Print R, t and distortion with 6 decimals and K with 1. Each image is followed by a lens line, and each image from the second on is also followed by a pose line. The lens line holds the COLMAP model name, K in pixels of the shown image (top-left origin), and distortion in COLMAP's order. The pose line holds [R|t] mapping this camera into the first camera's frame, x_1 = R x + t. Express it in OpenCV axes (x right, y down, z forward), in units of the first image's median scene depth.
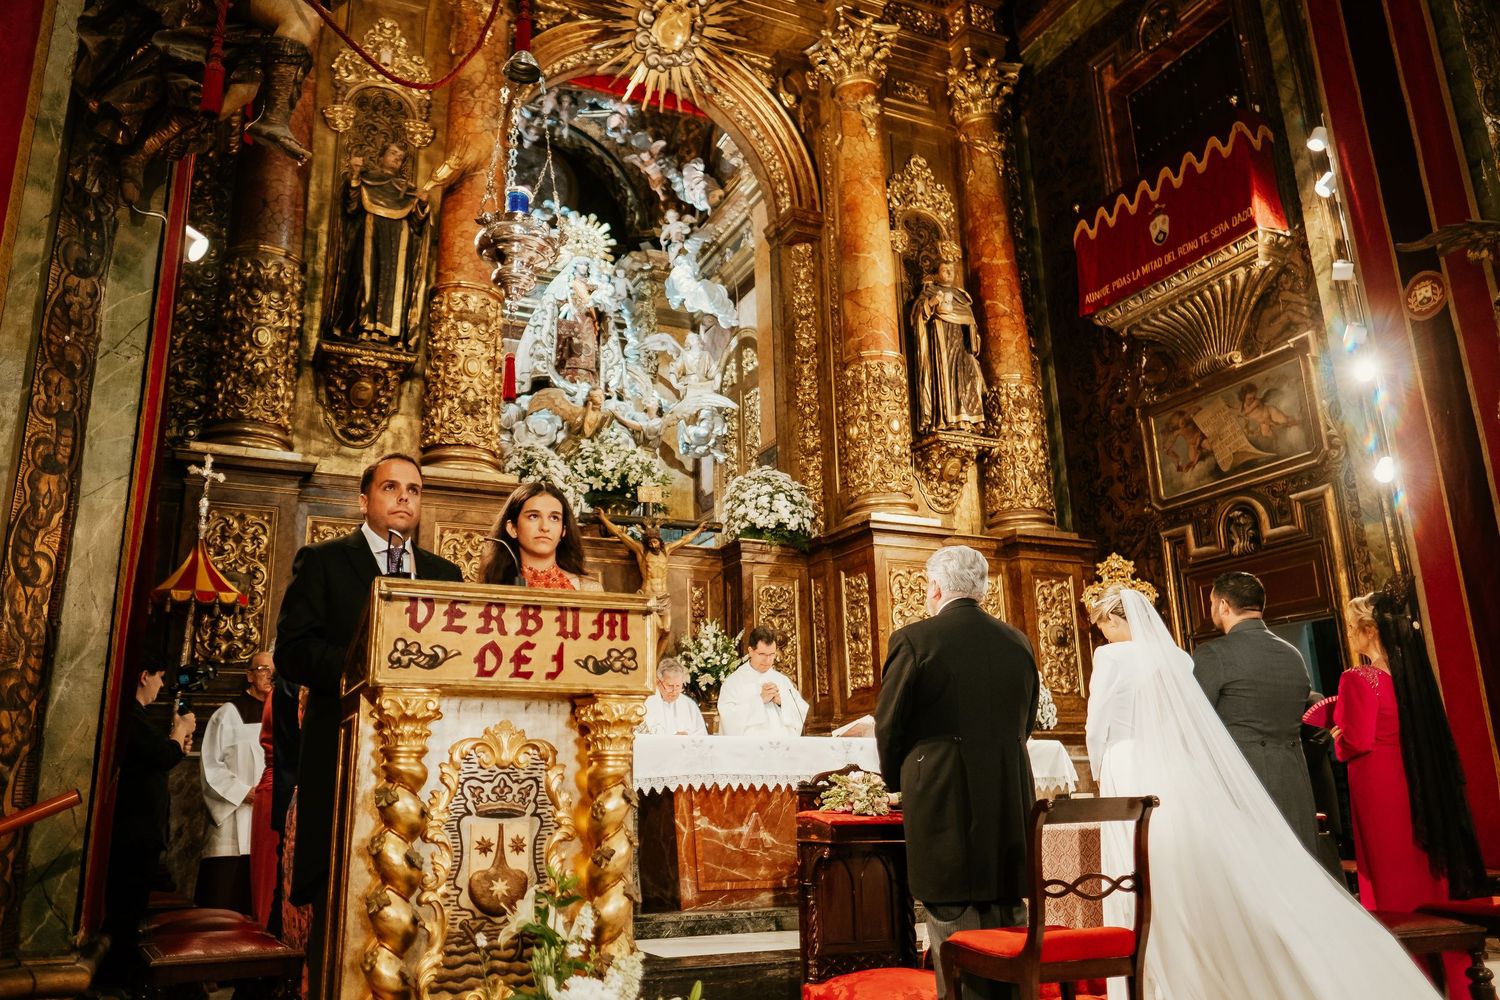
lens RADIAL K [[1124.1, 0, 746.9], [0, 1124.1, 466.6], [0, 0, 1]] dist [-0.012087, 0.000075]
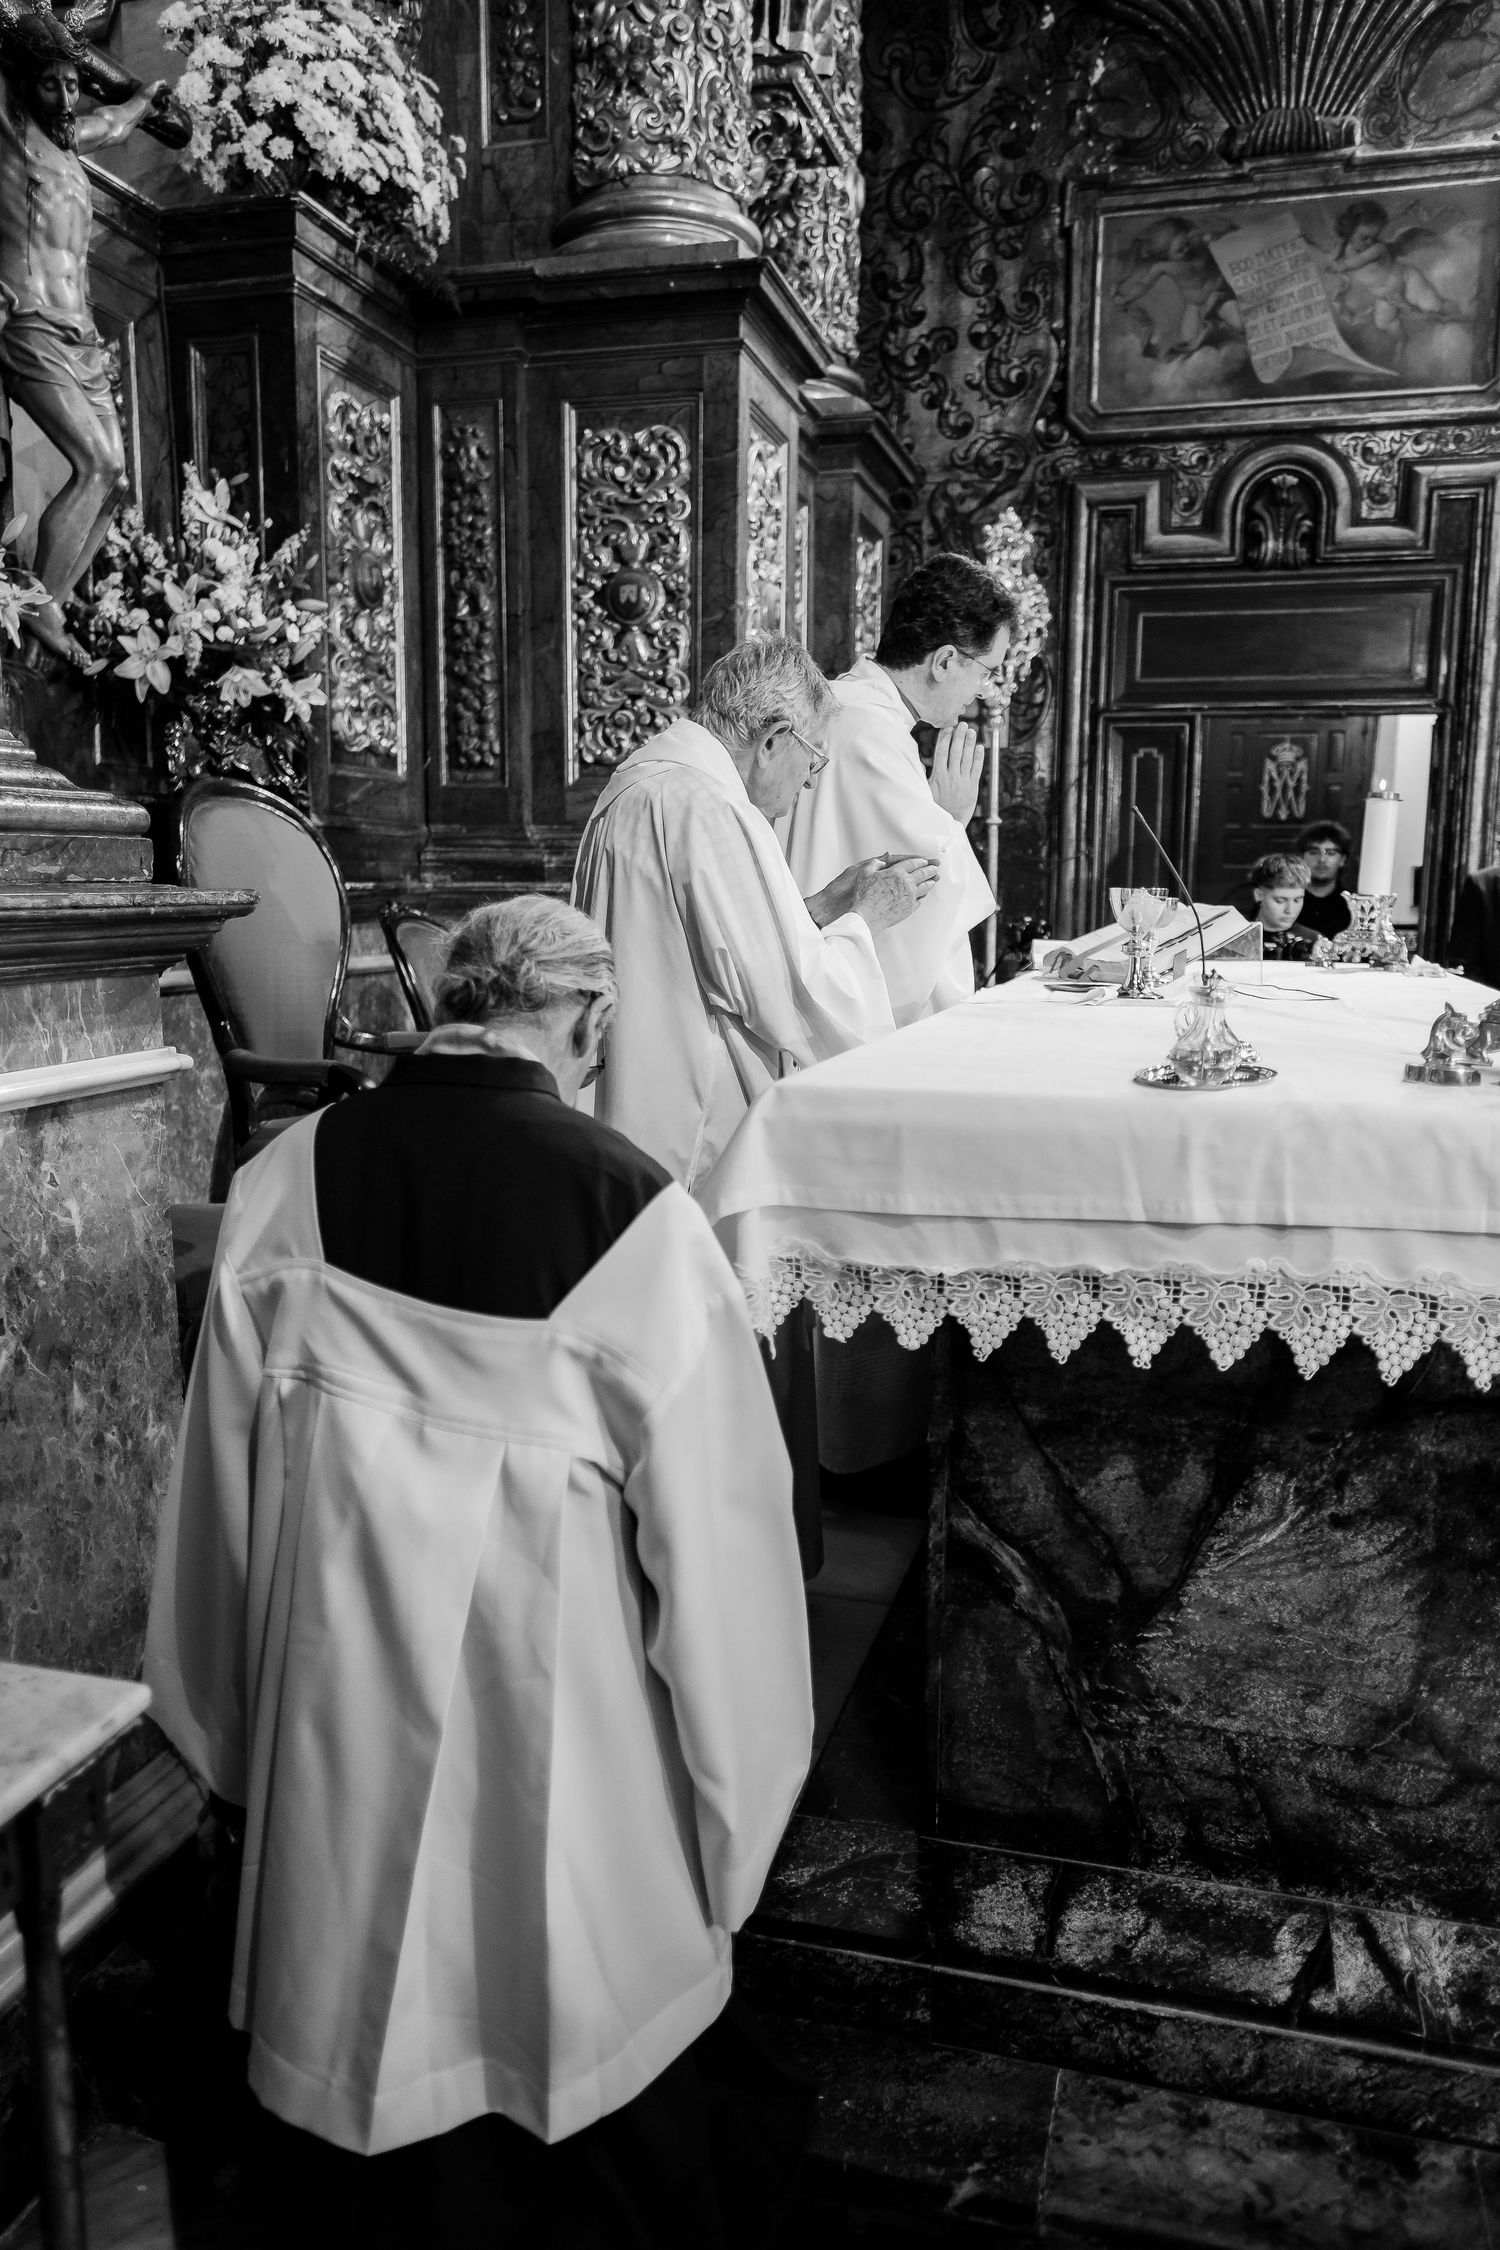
lens RADIAL K [[1613.1, 0, 750.0], [0, 1613.1, 1125.0], [0, 0, 1]] dist [-0.011088, 0.000890]
pose [[0.650088, -0.091452, 0.754336, -0.255441], [-0.234555, 0.920100, 0.313688, 0.124522], [-0.722752, -0.380858, 0.576695, 0.588589]]
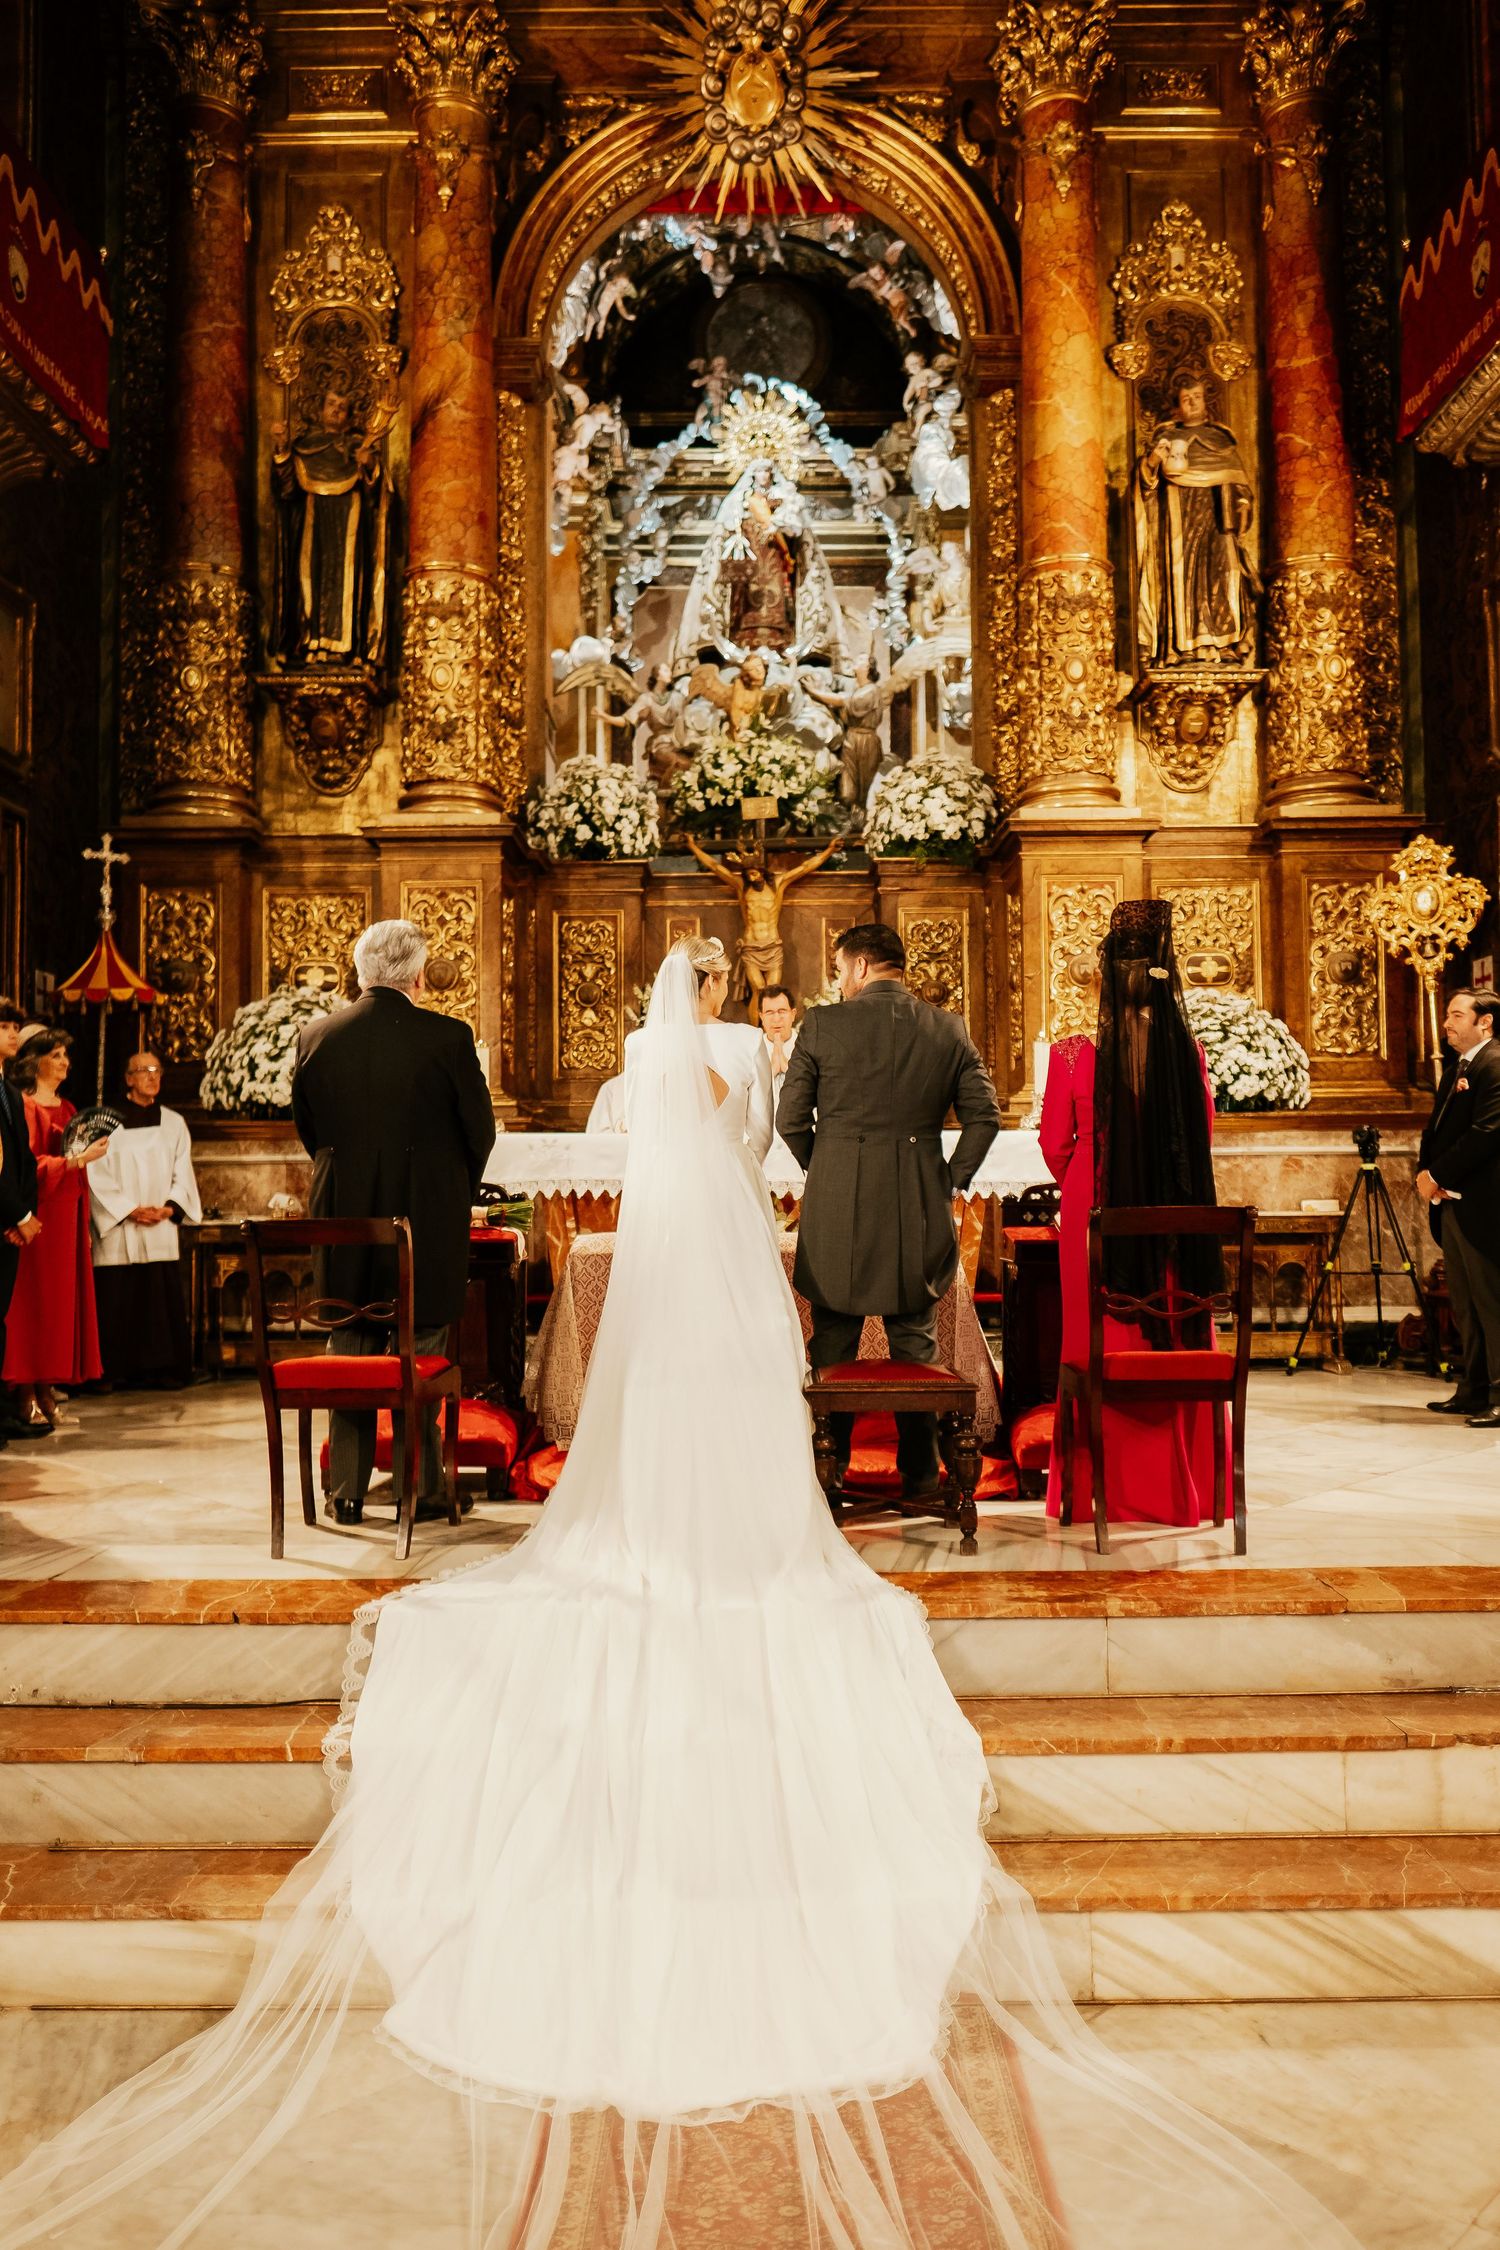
lens RADIAL K [[1613.1, 0, 750.0], [0, 1613.1, 1125.0], [0, 0, 1]] dist [-0.011088, 0.000890]
pose [[0.913492, -0.014944, -0.406582, 0.335869], [0.113020, 0.969315, 0.218302, -0.005406], [0.390844, -0.245369, 0.887150, 0.004839]]
